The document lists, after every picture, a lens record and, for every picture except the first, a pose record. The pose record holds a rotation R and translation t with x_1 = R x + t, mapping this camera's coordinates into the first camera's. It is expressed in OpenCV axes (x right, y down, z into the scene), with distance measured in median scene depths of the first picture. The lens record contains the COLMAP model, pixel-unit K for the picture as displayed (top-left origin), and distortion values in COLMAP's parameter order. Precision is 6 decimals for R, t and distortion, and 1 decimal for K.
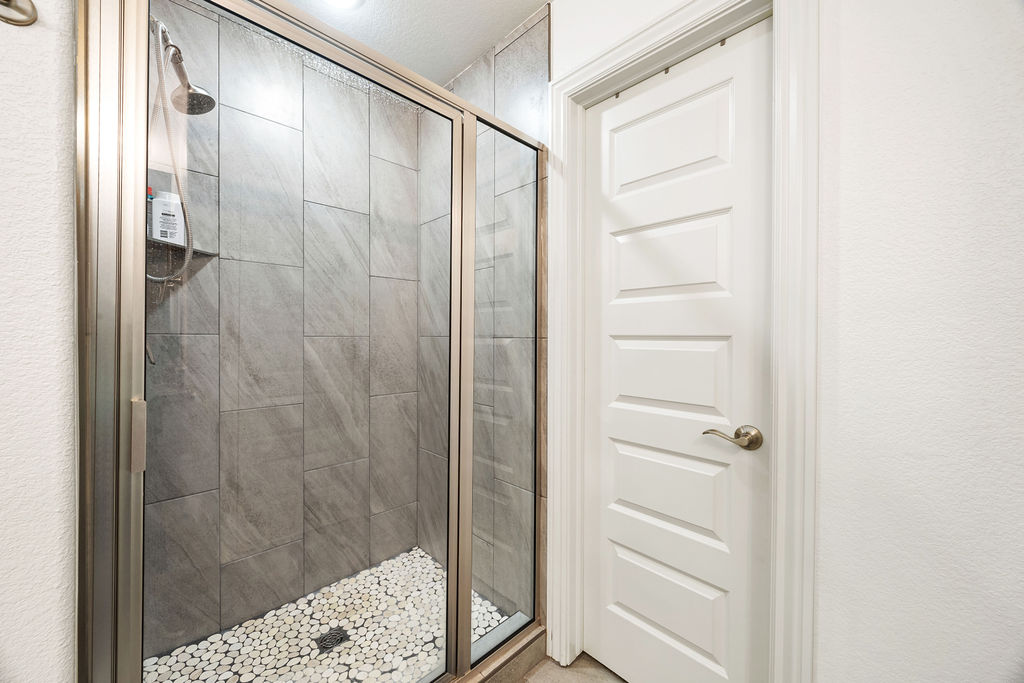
lens RADIAL K [[385.8, 0, 507.8], [0, 385.8, 339.3], [0, 0, 1]] dist [-0.002848, 0.000120]
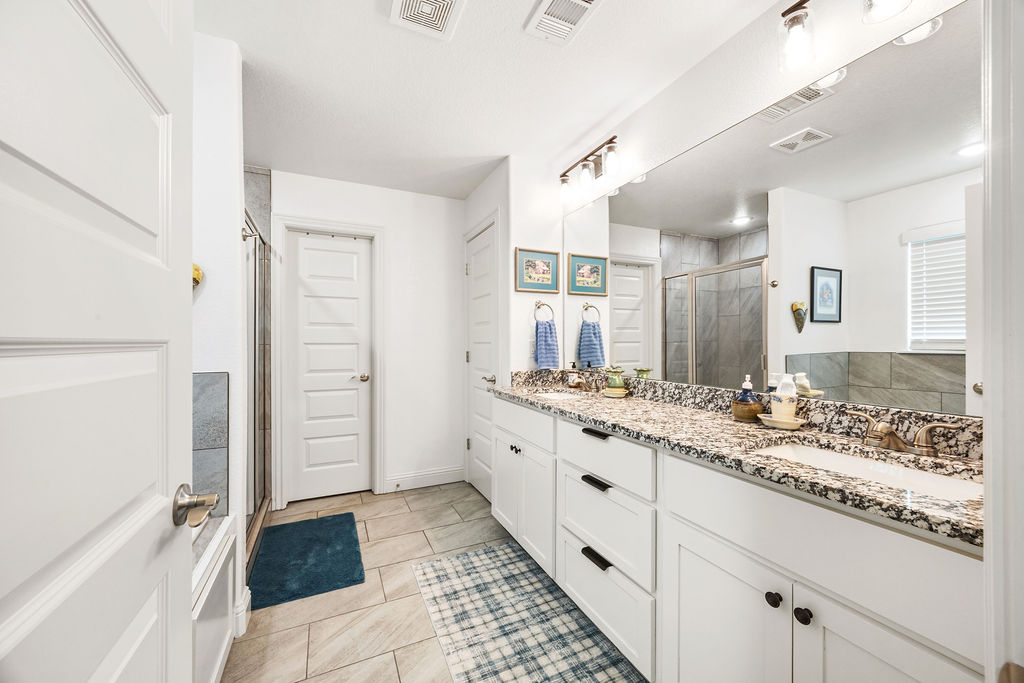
lens RADIAL K [[385.8, 0, 507.8], [0, 385.8, 339.3], [0, 0, 1]] dist [-0.002848, 0.000120]
pose [[0.322575, 0.004756, 0.946532, -1.691610], [0.004111, 0.999971, -0.006425, -0.015502], [-0.946535, 0.005964, 0.322546, -0.924612]]
